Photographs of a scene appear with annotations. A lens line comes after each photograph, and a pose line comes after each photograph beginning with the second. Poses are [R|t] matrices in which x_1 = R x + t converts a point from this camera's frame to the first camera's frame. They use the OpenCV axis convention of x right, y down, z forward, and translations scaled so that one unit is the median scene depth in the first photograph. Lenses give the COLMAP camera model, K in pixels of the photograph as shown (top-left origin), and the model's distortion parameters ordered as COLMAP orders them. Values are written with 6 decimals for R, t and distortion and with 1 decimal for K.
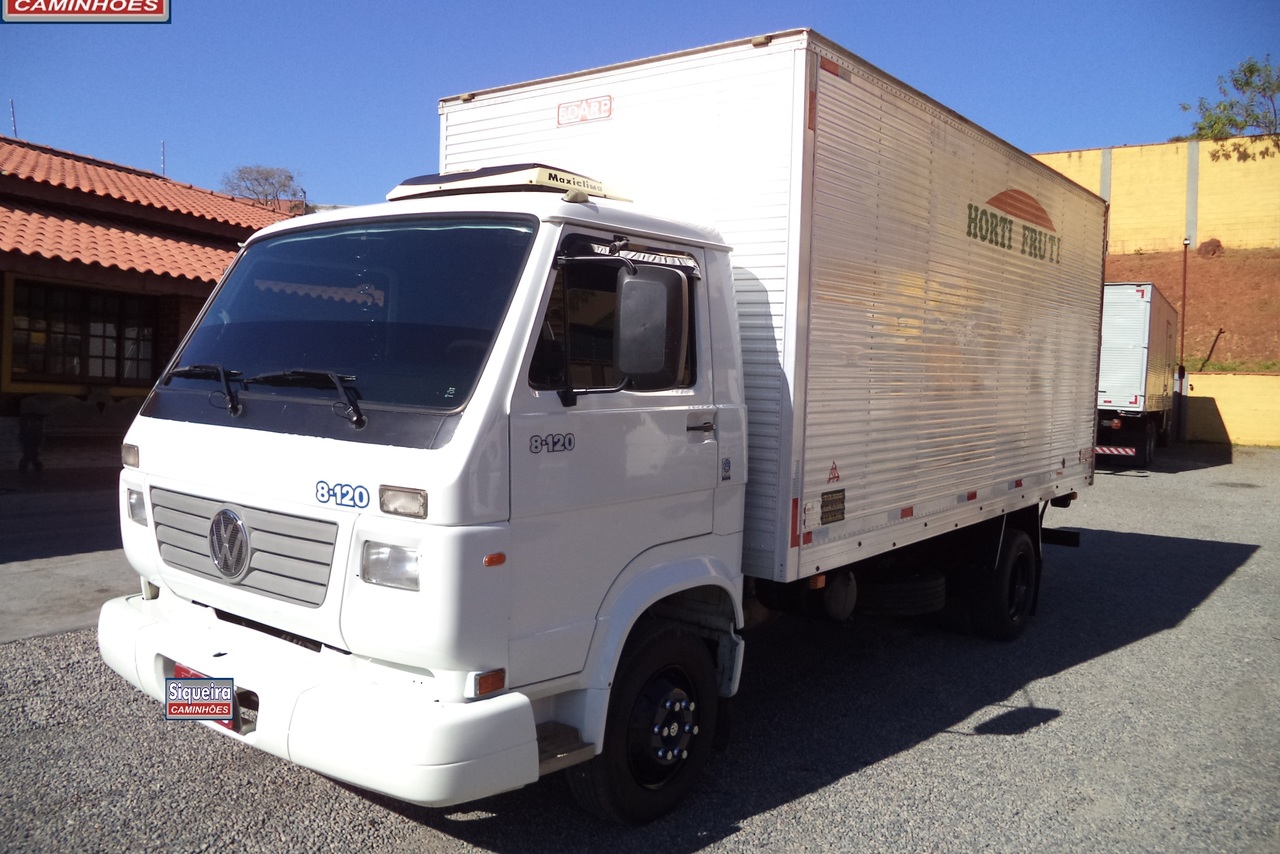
lens RADIAL K [[1026.9, 0, 640.1], [0, 1026.9, 426.1], [0, 0, 1]] dist [-0.013837, 0.001017]
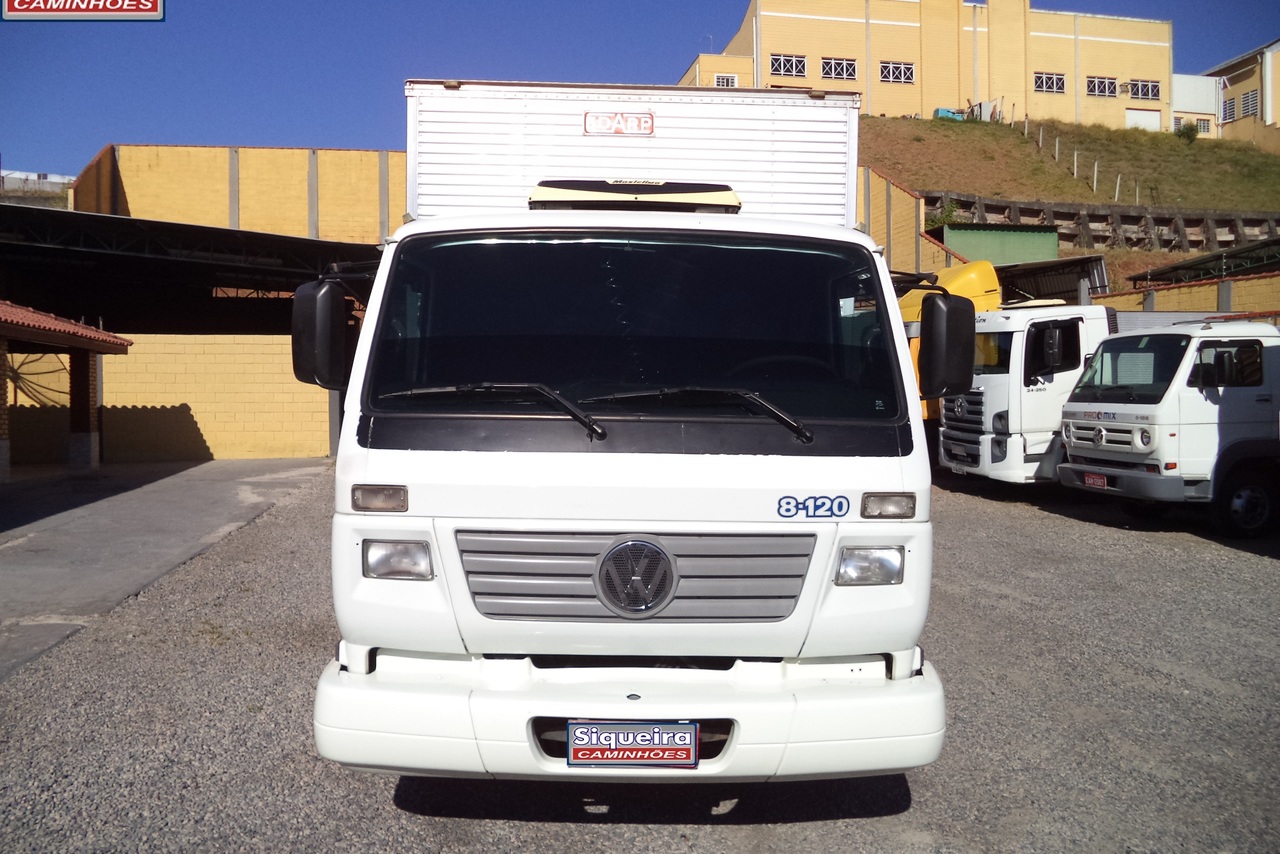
lens RADIAL K [[1026.9, 0, 639.8], [0, 1026.9, 429.9], [0, 0, 1]] dist [-0.013837, 0.001017]
pose [[0.769263, -0.058612, 0.636238, -1.084562], [0.047496, 0.998274, 0.034538, -0.056066], [-0.637165, 0.003649, 0.770719, 0.303480]]
